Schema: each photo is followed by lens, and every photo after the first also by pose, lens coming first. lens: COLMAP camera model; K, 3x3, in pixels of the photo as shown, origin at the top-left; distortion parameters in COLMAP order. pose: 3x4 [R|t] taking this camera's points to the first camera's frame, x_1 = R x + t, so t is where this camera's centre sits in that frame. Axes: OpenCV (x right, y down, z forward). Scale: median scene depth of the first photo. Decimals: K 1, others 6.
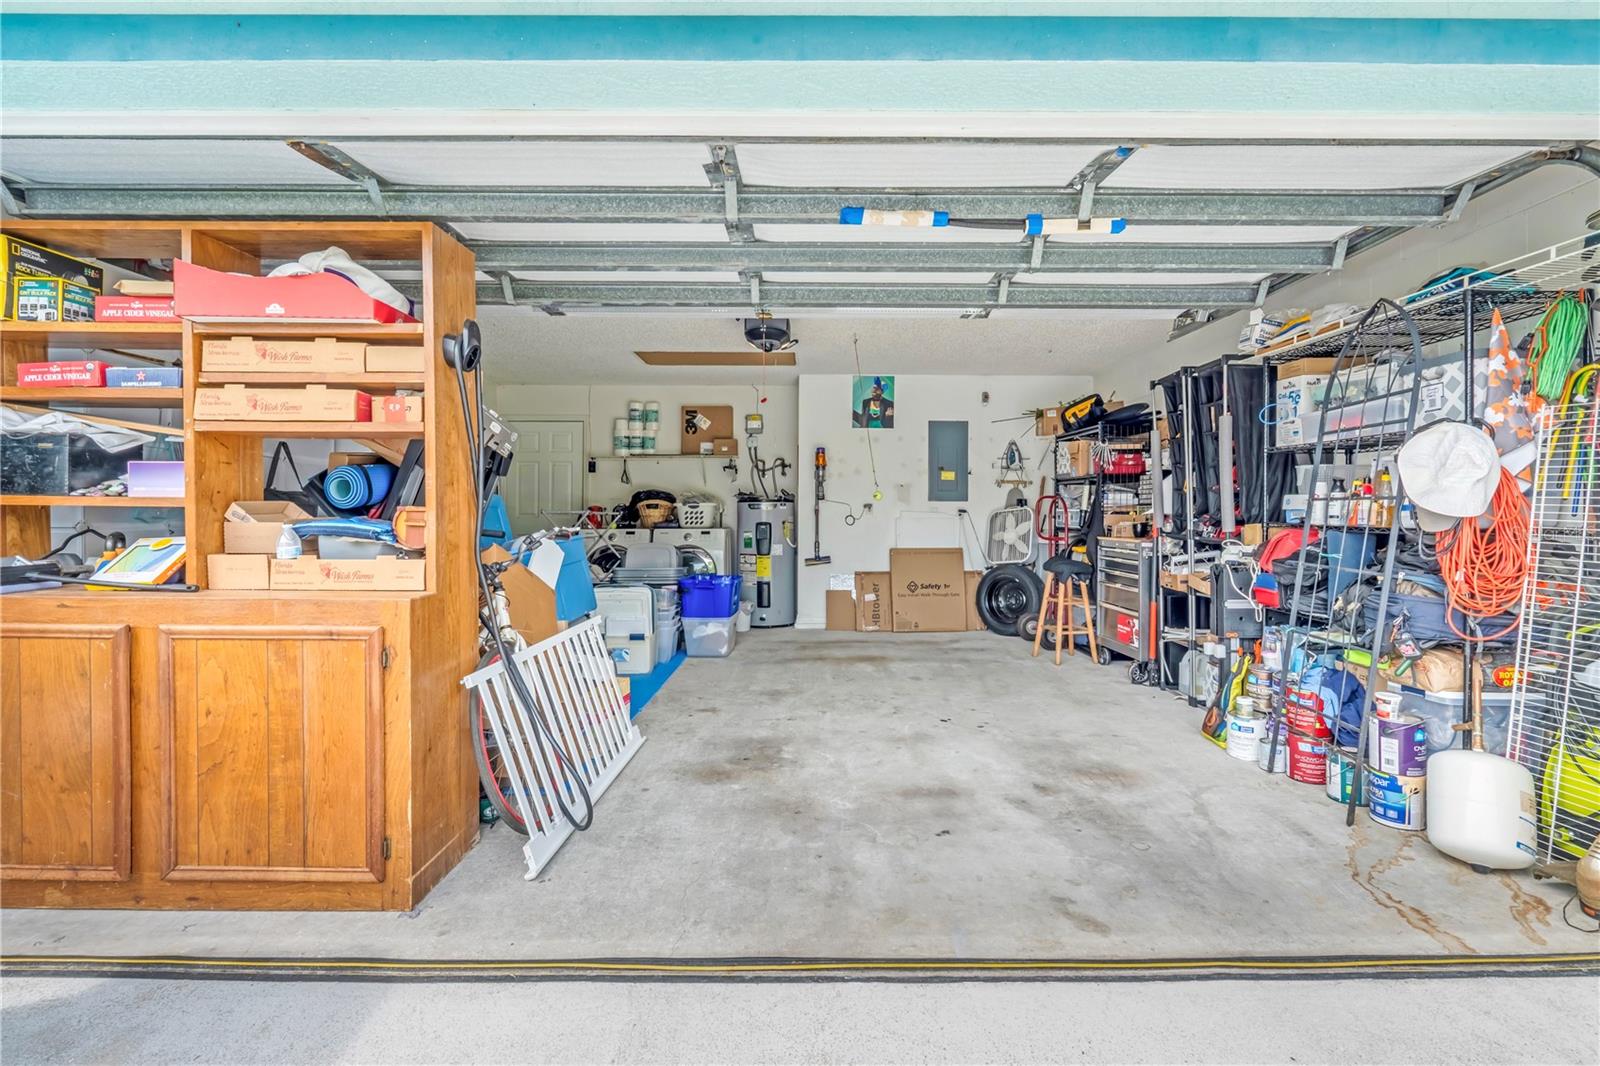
lens RADIAL K [[748.2, 0, 803.2], [0, 748.2, 511.7], [0, 0, 1]] dist [-0.005503, -0.000296]
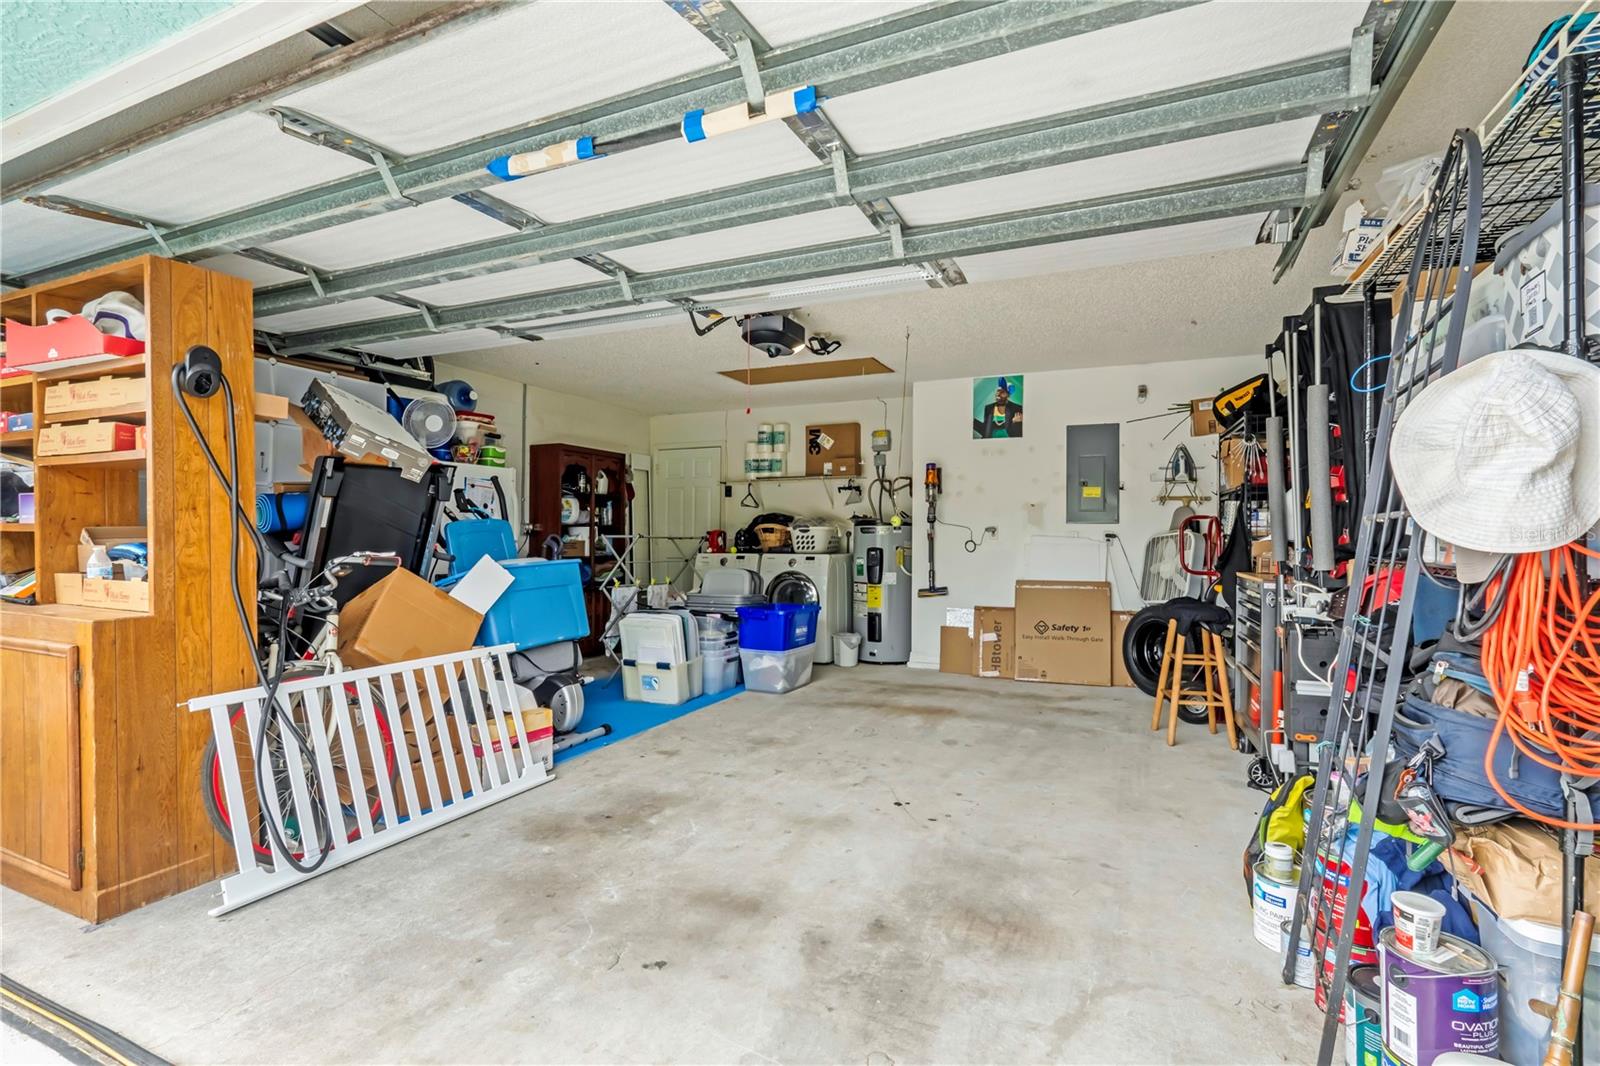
lens RADIAL K [[738.0, 0, 805.3], [0, 738.0, 531.9], [0, 0, 1]] dist [-0.007082, -0.000425]
pose [[0.911717, -0.000239, -0.410818, 0.241773], [-0.001697, 0.999989, -0.004348, -0.001059], [0.410815, 0.004661, 0.911707, 0.148053]]
